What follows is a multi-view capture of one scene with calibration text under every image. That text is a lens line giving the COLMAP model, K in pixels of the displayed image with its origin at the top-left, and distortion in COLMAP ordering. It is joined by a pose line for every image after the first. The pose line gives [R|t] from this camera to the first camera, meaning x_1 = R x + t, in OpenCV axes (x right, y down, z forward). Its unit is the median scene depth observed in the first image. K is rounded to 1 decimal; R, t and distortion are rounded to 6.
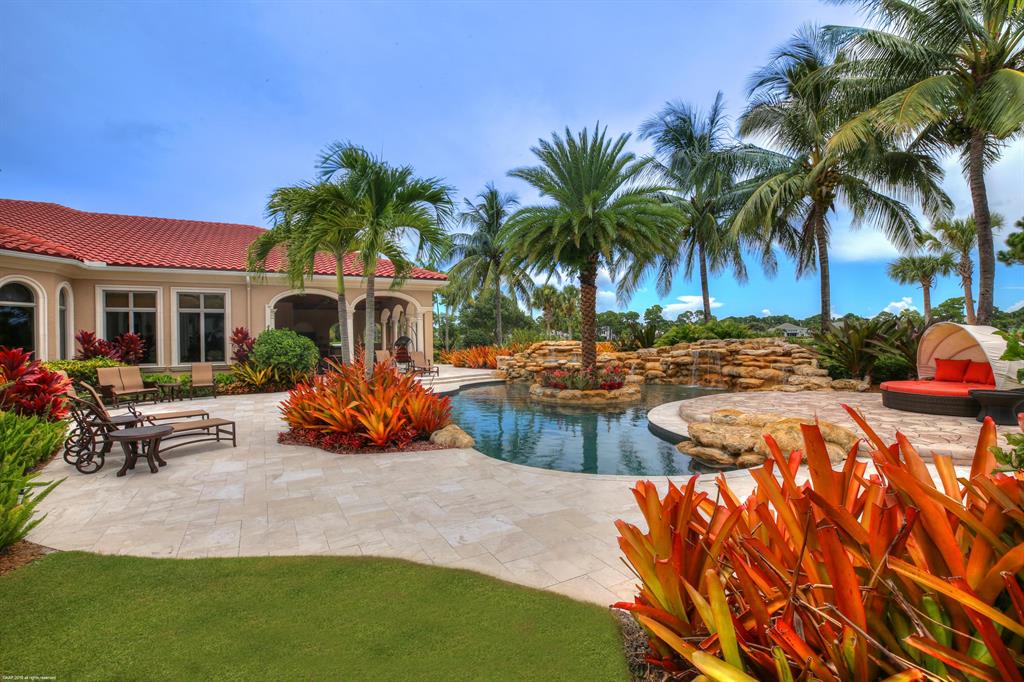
lens RADIAL K [[473.0, 0, 501.6], [0, 473.0, 340.8], [0, 0, 1]] dist [-0.020667, 0.000374]
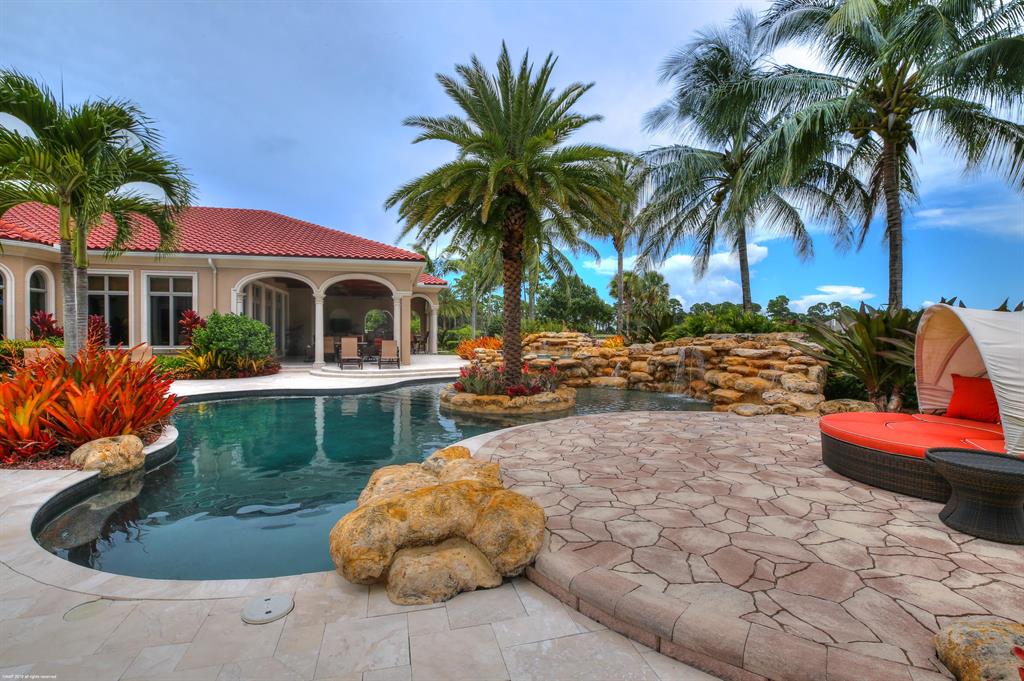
lens RADIAL K [[473.0, 0, 521.5], [0, 473.0, 342.3], [0, 0, 1]] dist [-0.020667, 0.000374]
pose [[0.972574, 0.025949, -0.231140, 0.327693], [-0.020947, 0.999491, 0.024067, -0.001133], [0.231647, -0.018565, 0.972623, 0.207517]]
